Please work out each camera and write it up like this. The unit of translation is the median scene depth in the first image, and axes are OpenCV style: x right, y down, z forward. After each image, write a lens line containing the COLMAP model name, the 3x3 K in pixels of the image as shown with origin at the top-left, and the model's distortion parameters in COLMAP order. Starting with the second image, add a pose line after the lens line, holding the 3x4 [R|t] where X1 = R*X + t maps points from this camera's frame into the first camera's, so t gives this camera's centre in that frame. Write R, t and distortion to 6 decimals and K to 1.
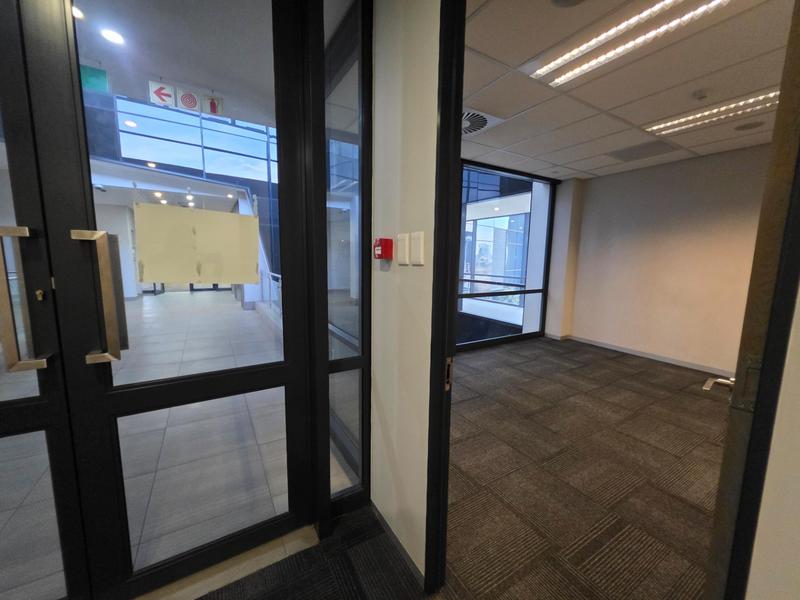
lens RADIAL K [[317.4, 0, 401.3], [0, 317.4, 297.6], [0, 0, 1]] dist [0.002575, 0.000468]
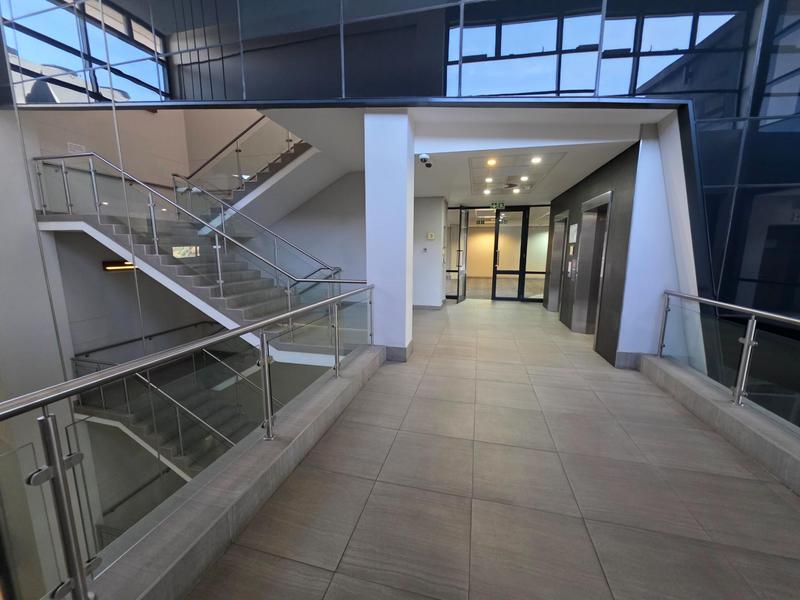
lens RADIAL K [[317.4, 0, 401.3], [0, 317.4, 297.6], [0, 0, 1]] dist [0.002575, 0.000468]
pose [[0.705456, 0.100008, -0.701662, -0.291178], [-0.093698, 0.994465, 0.047537, -0.046092], [0.702533, 0.032209, 0.710922, 0.298708]]
